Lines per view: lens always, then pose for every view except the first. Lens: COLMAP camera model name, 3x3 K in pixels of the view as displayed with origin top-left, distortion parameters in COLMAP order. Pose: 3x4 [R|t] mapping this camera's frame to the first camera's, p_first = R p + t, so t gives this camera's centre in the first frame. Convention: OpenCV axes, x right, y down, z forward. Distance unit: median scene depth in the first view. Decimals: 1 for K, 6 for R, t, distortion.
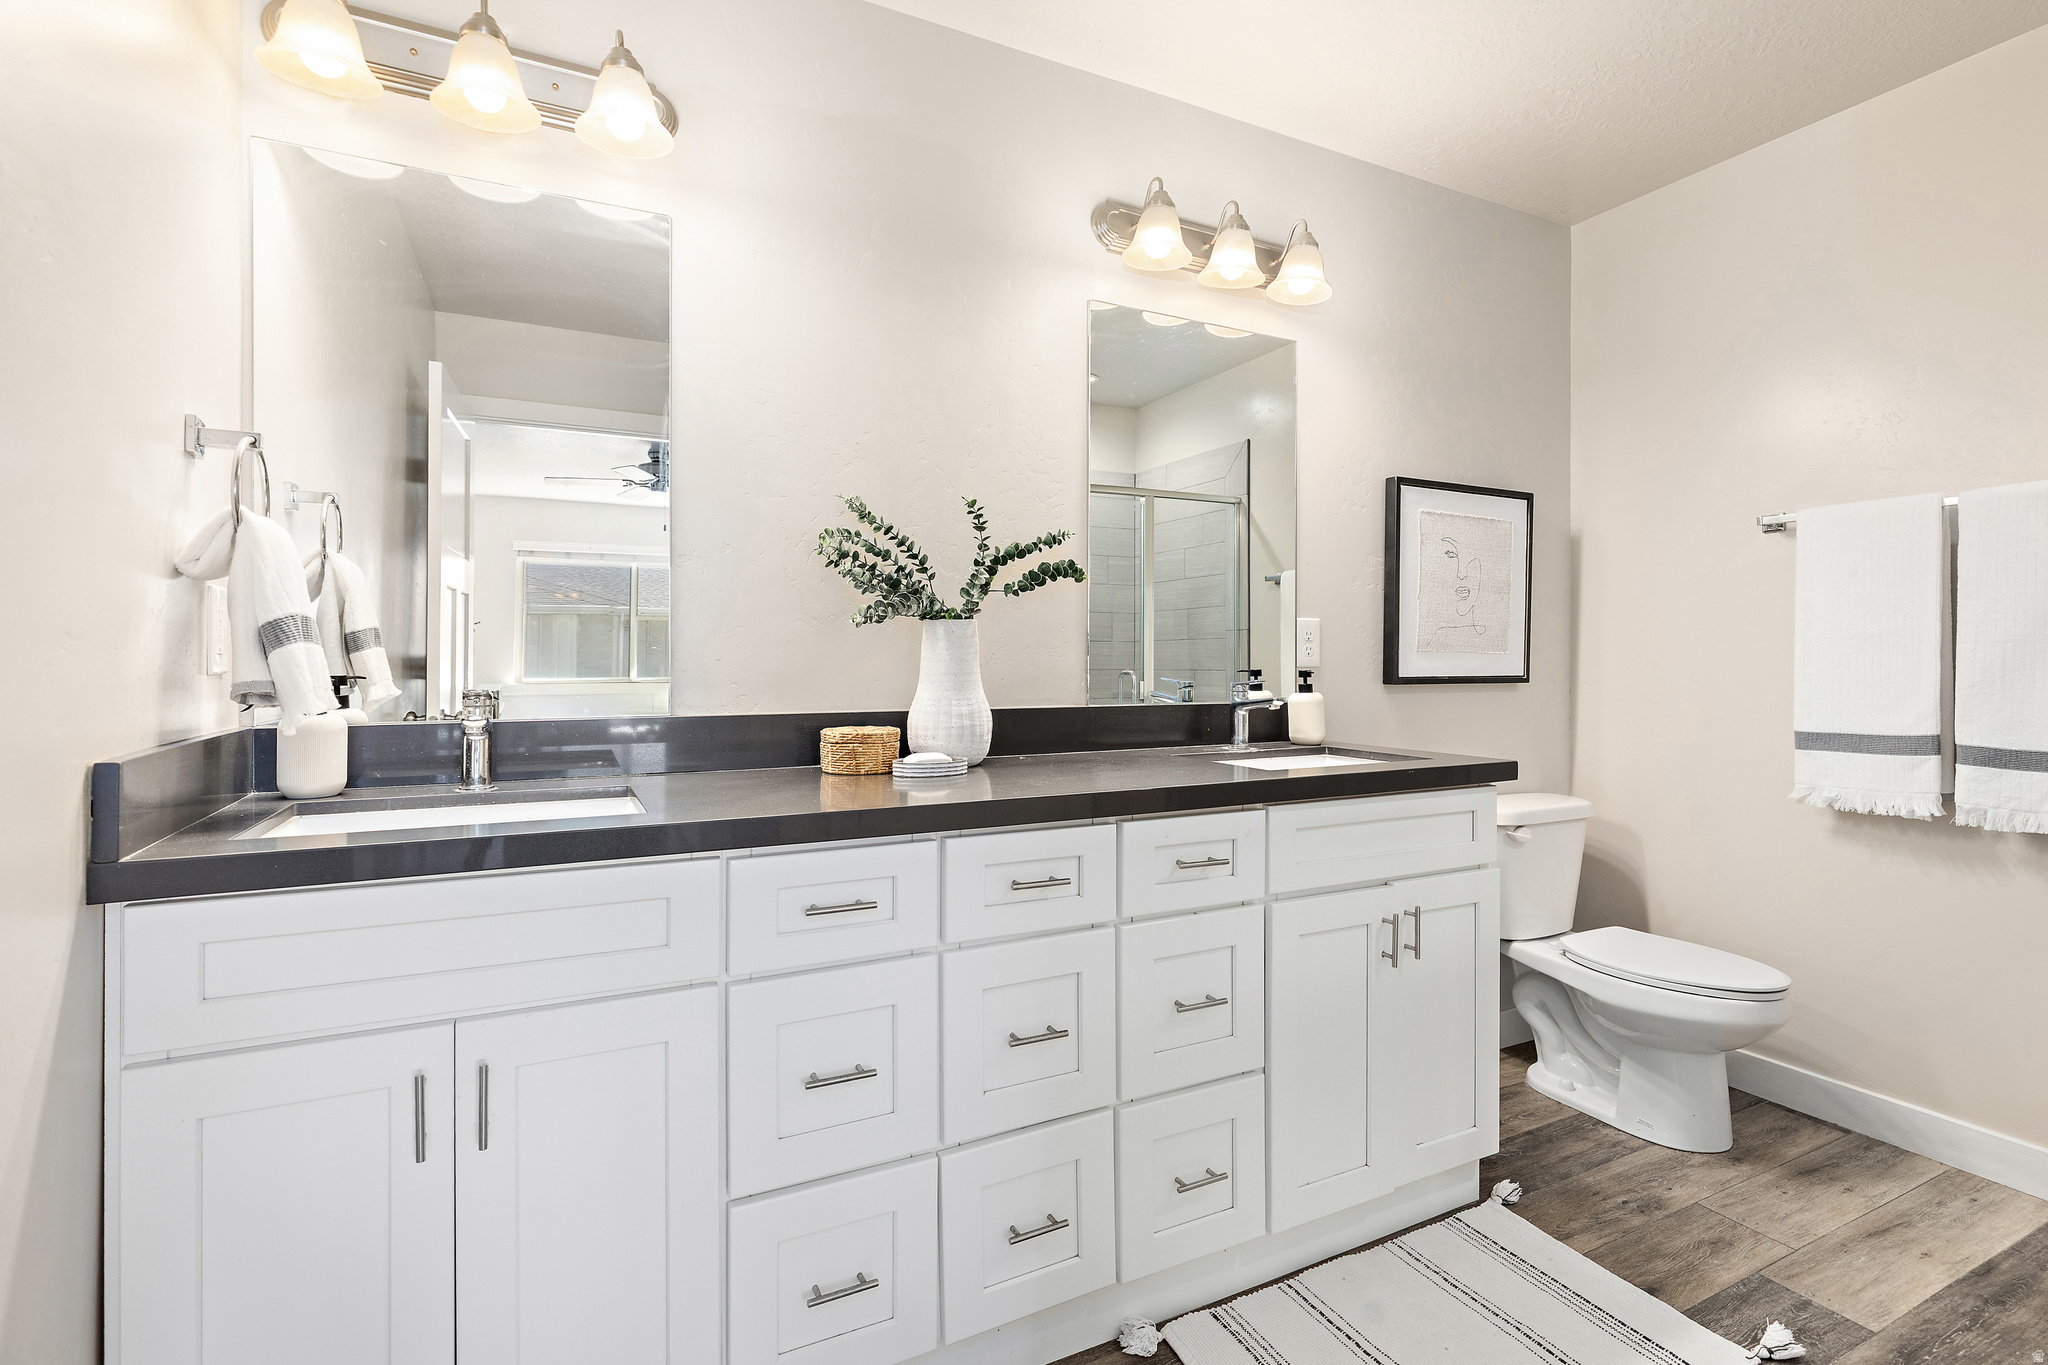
lens RADIAL K [[961.5, 0, 1032.8], [0, 961.5, 663.0], [0, 0, 1]] dist [-0.001889, 0.000115]
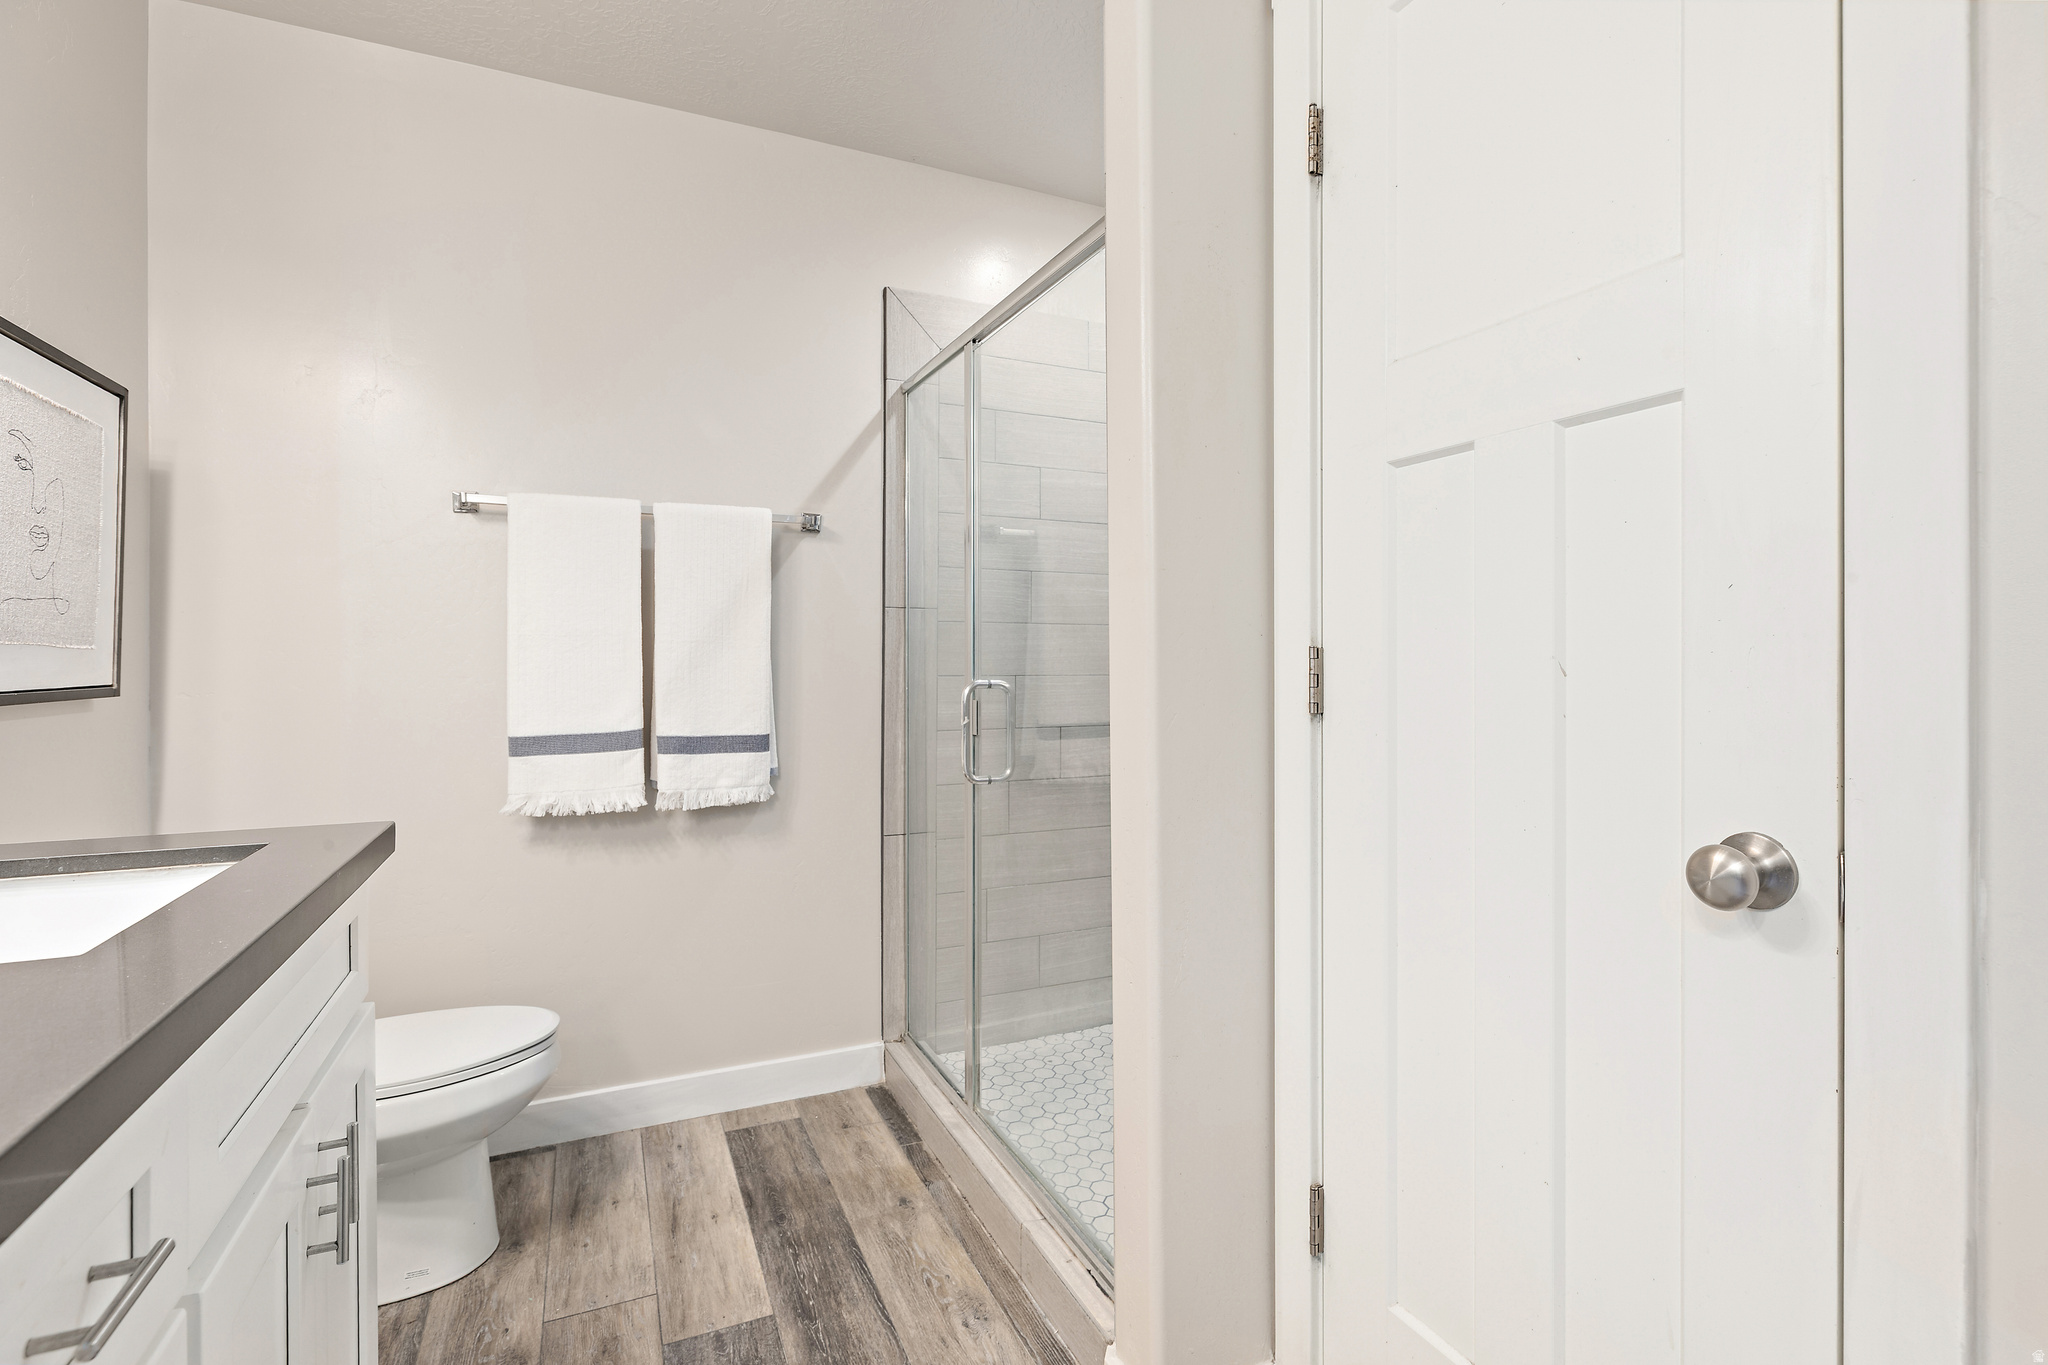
lens RADIAL K [[961.5, 0, 1032.8], [0, 961.5, 663.0], [0, 0, 1]] dist [-0.001889, 0.000115]
pose [[0.036643, -0.007621, 0.999299, -0.102290], [0.003743, 0.999965, 0.007489, -0.004189], [-0.999321, 0.003466, 0.036670, 0.528022]]
